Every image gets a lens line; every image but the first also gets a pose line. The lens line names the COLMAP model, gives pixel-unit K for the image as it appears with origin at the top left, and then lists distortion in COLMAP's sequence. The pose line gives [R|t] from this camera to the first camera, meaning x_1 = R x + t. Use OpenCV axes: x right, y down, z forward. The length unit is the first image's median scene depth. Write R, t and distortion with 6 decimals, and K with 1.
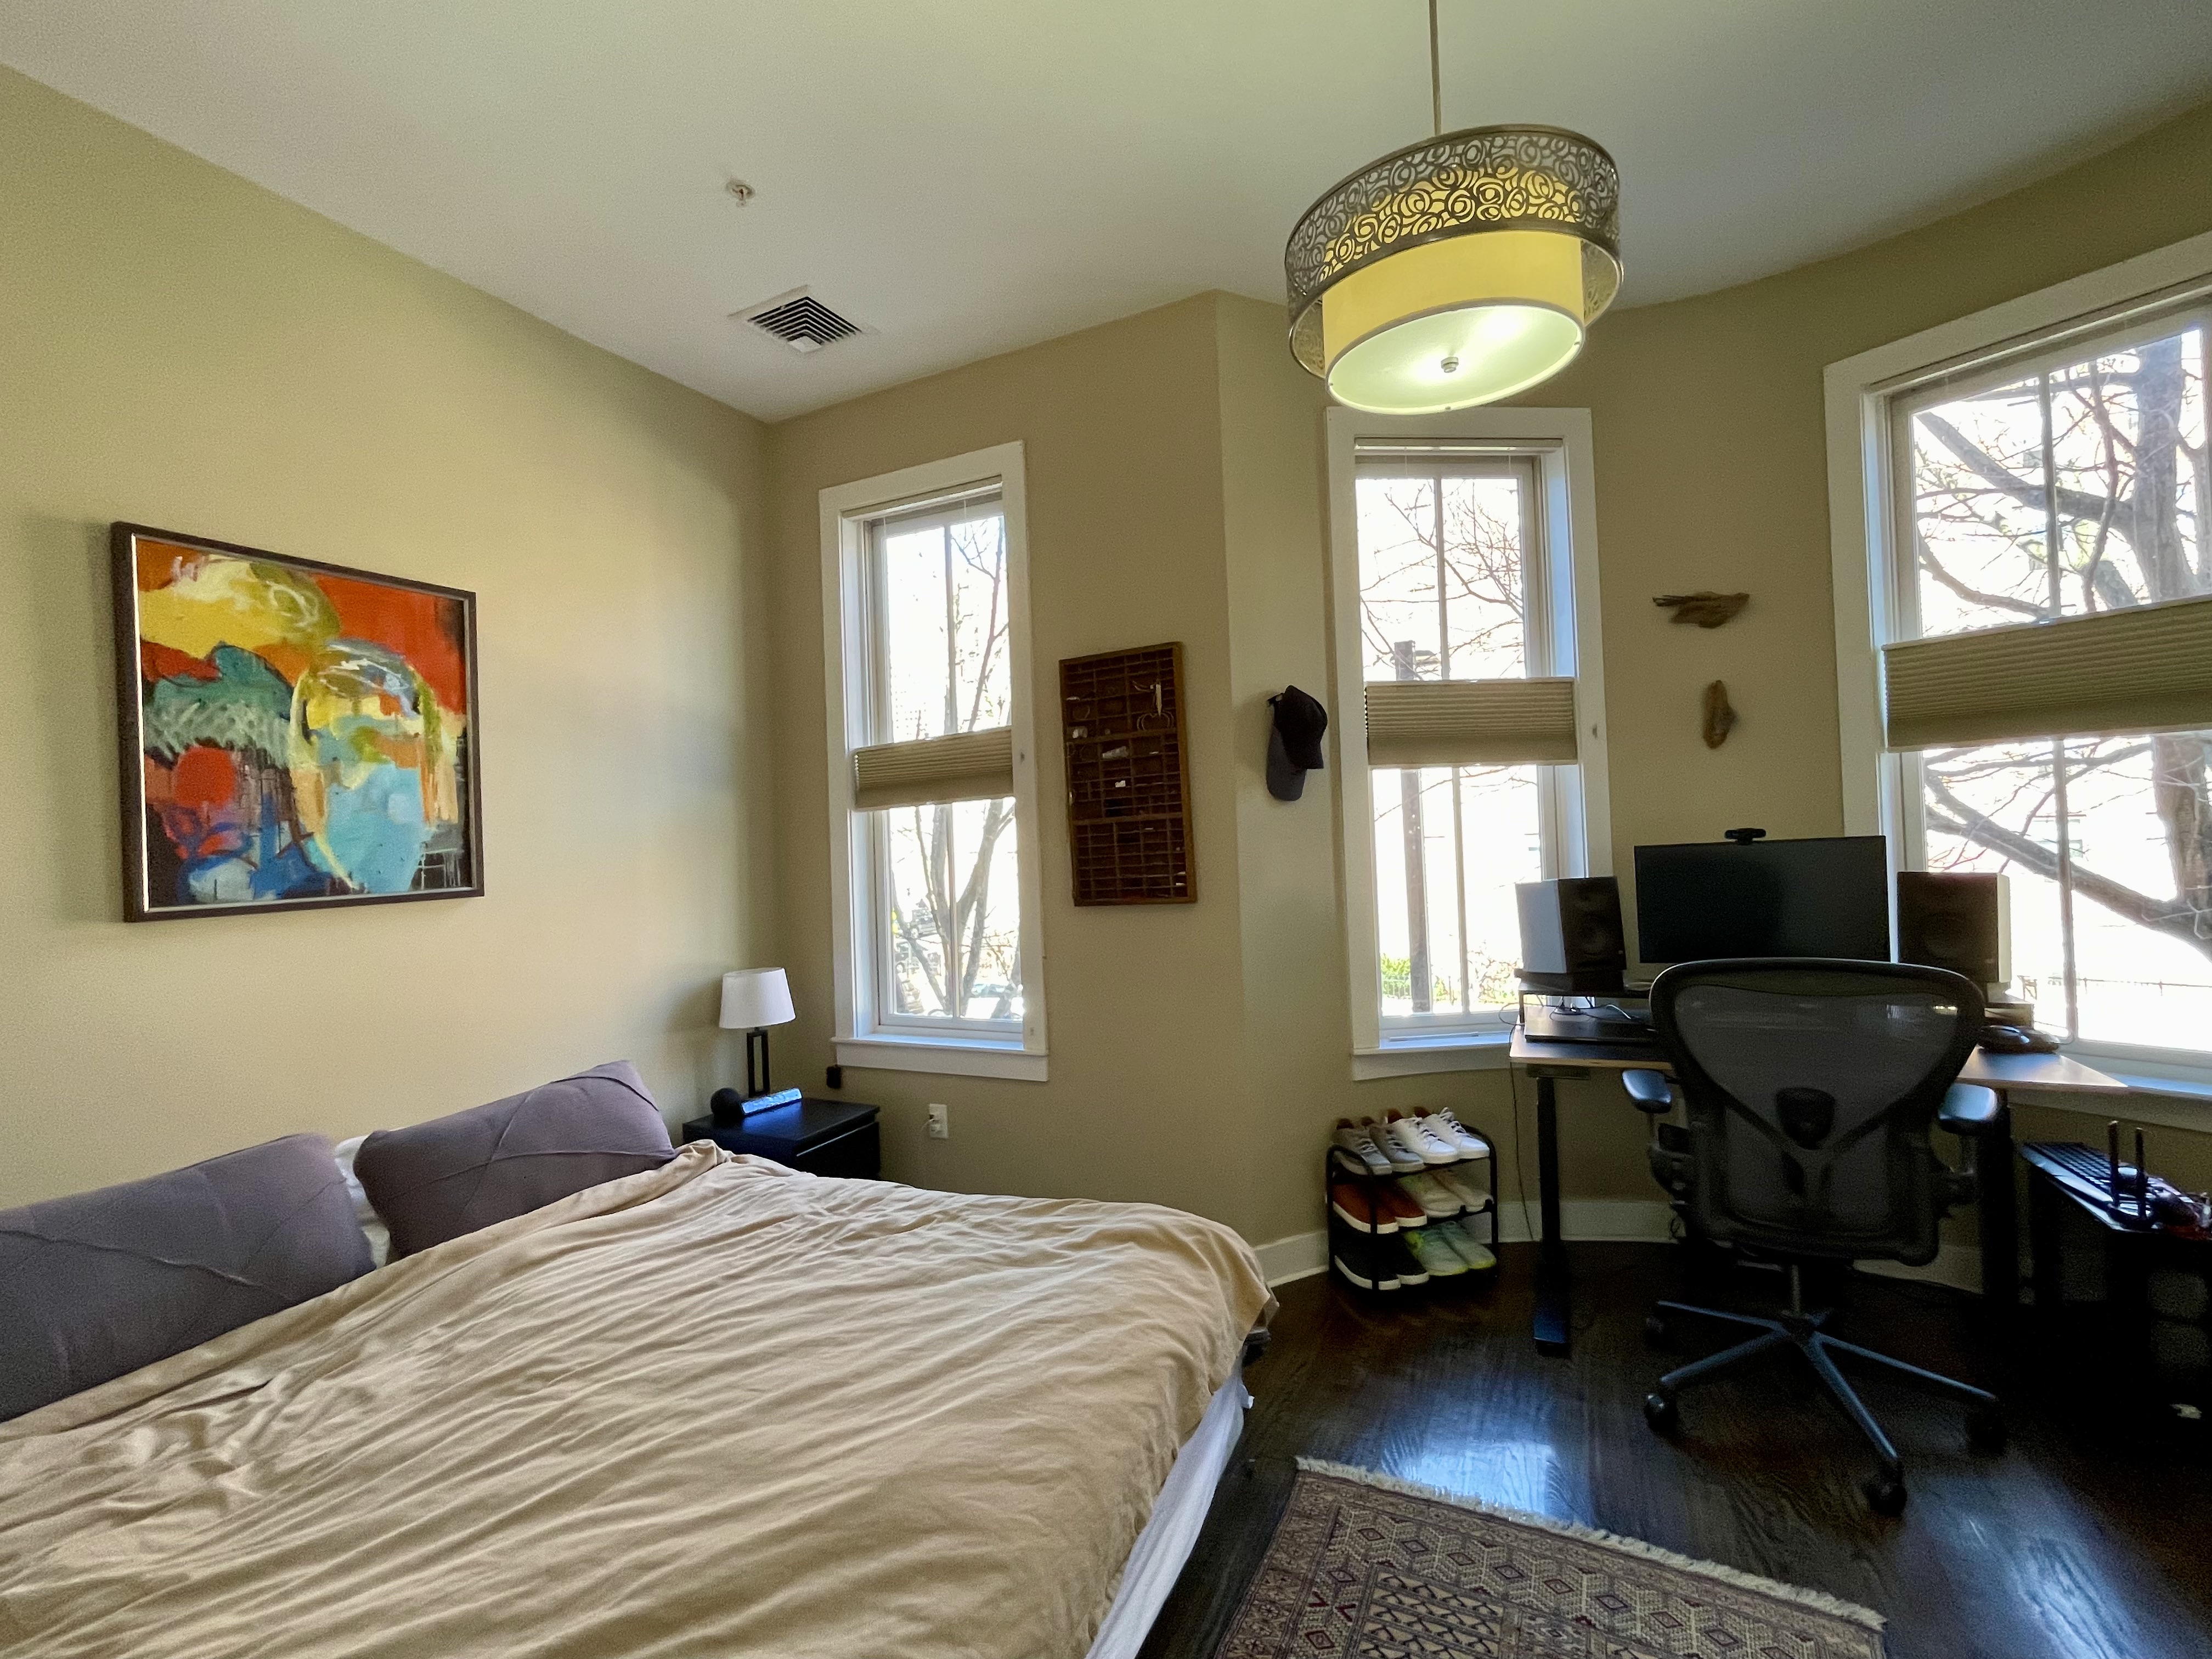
lens RADIAL K [[1005.1, 0, 1106.0], [0, 1005.1, 829.5], [0, 0, 1]] dist [-0.000015, 0.000165]
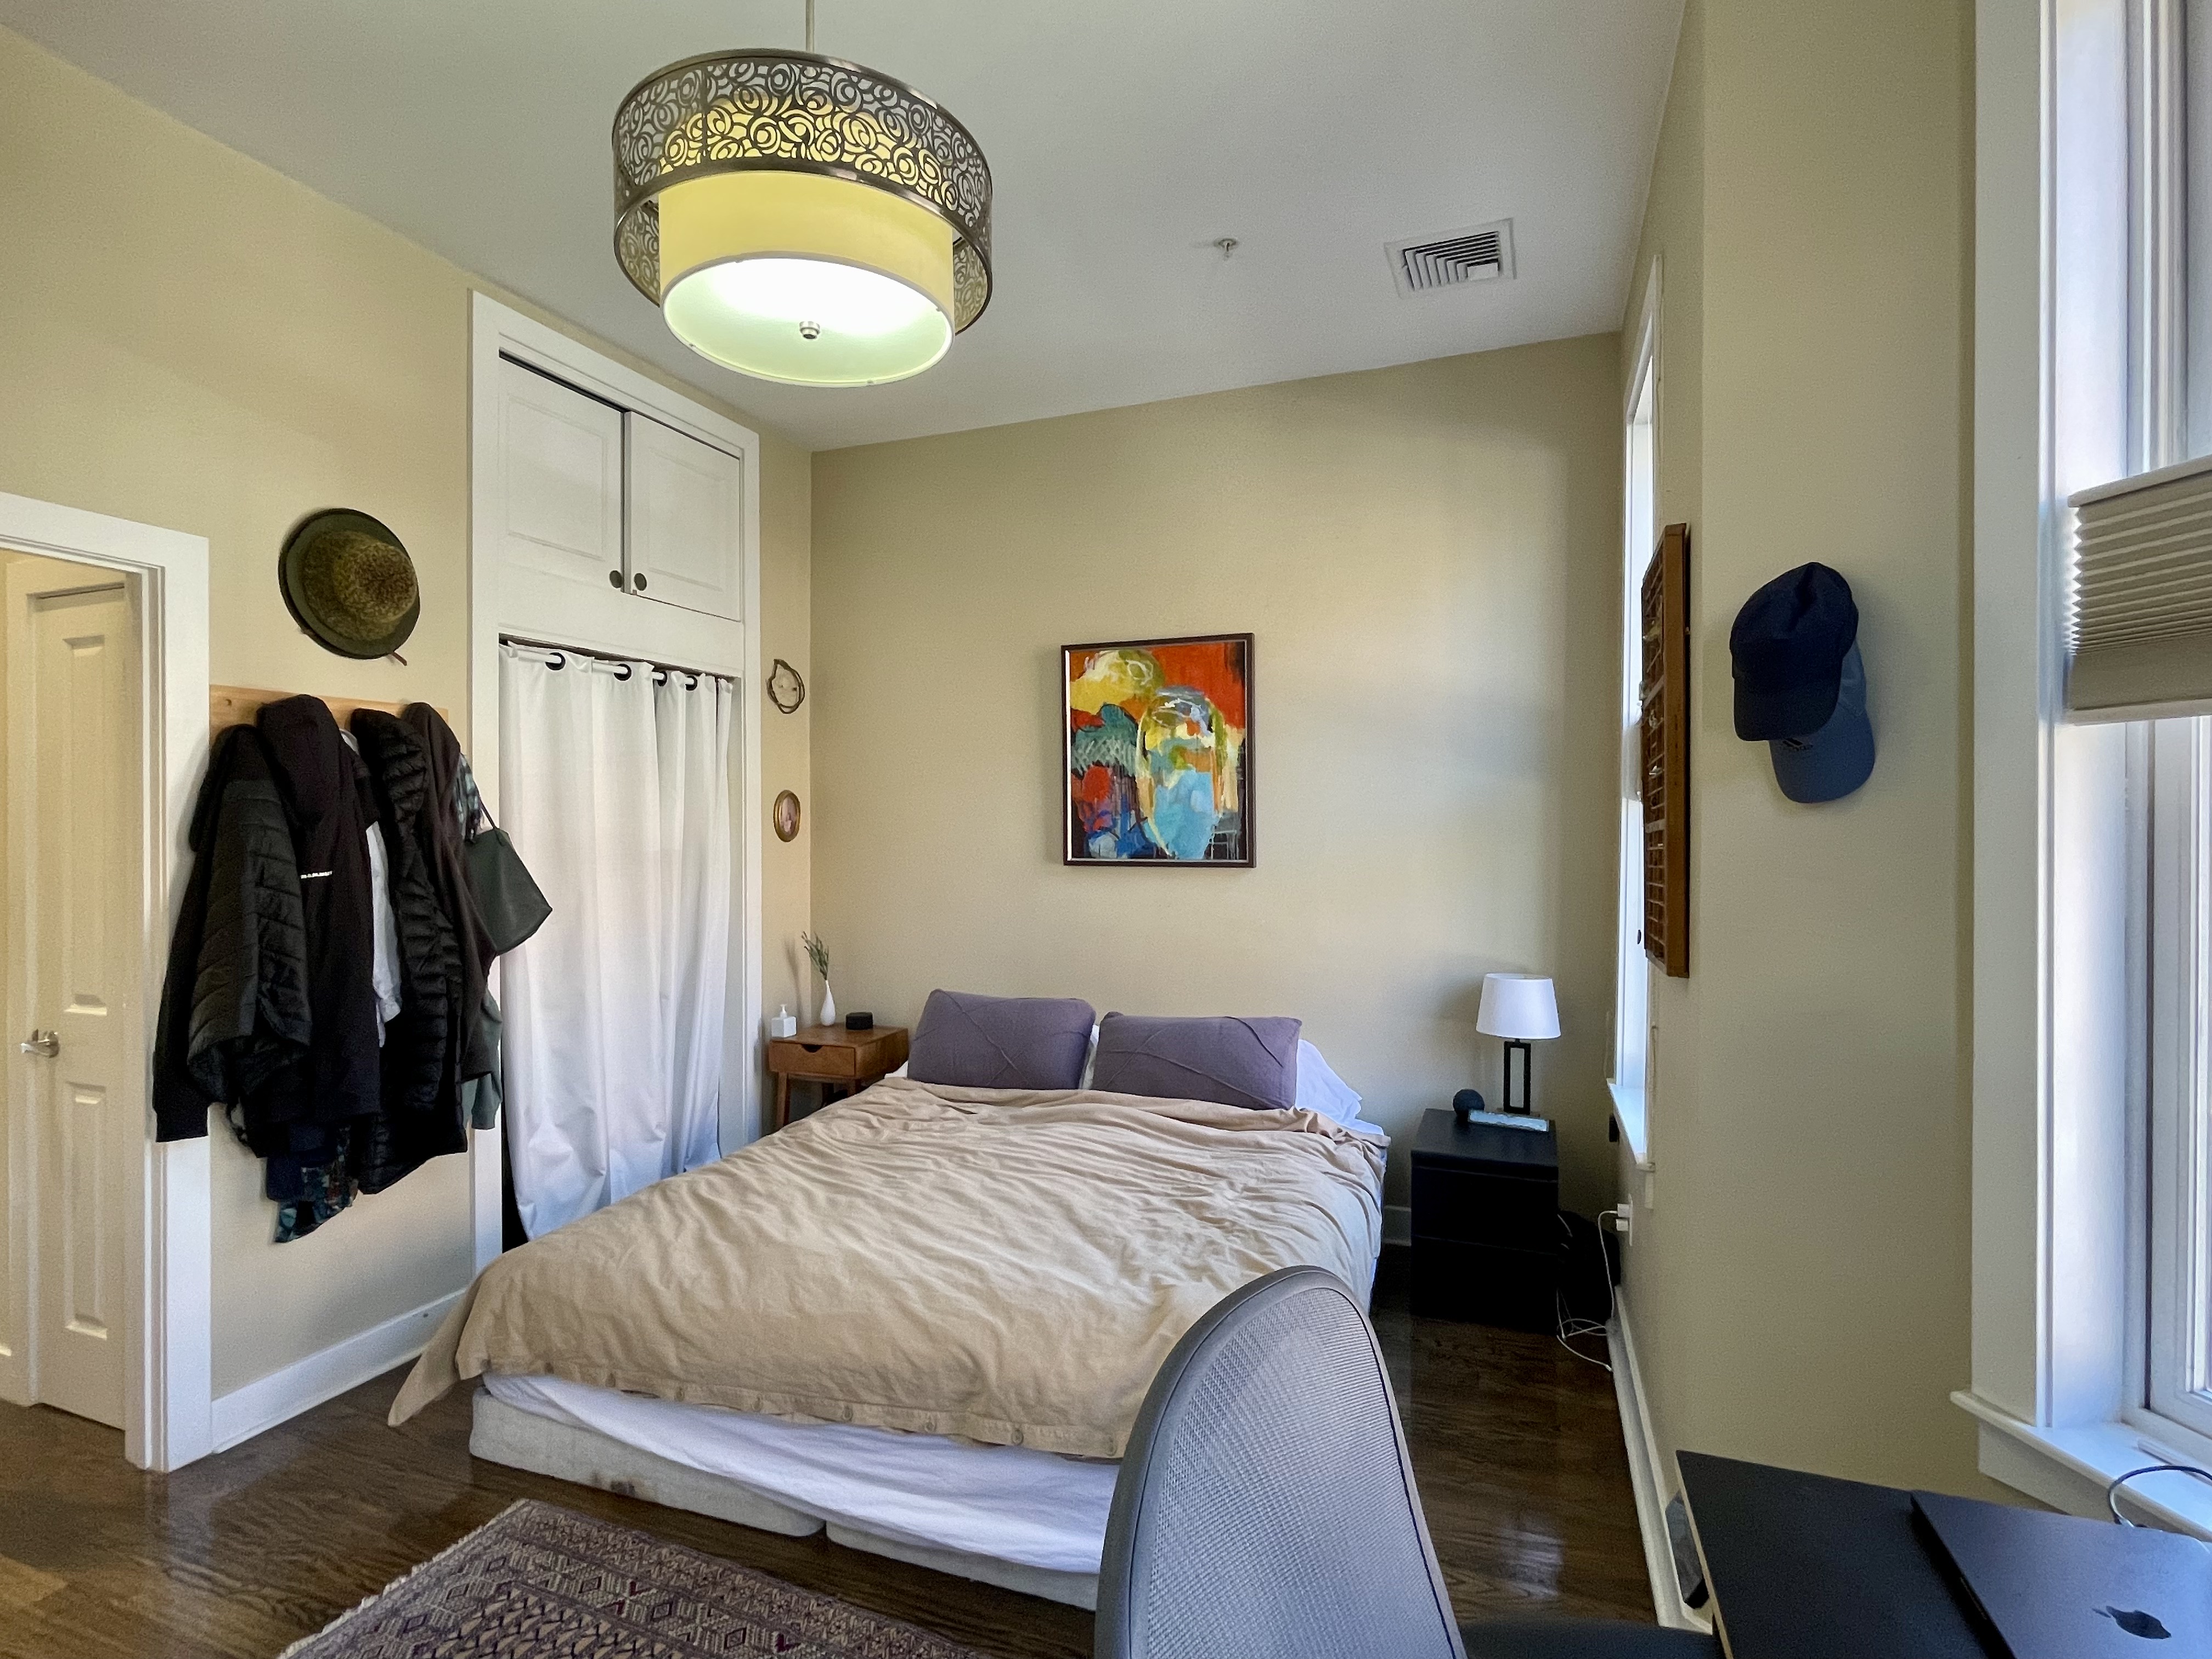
lens RADIAL K [[1088.1, 0, 1063.9], [0, 1088.1, 832.0], [0, 0, 1]] dist [-0.001439, 0.000052]
pose [[0.062241, 0.047849, -0.996914, 0.894512], [0.004372, 0.998827, 0.048214, -0.057113], [0.998052, -0.007359, 0.061958, 0.786576]]
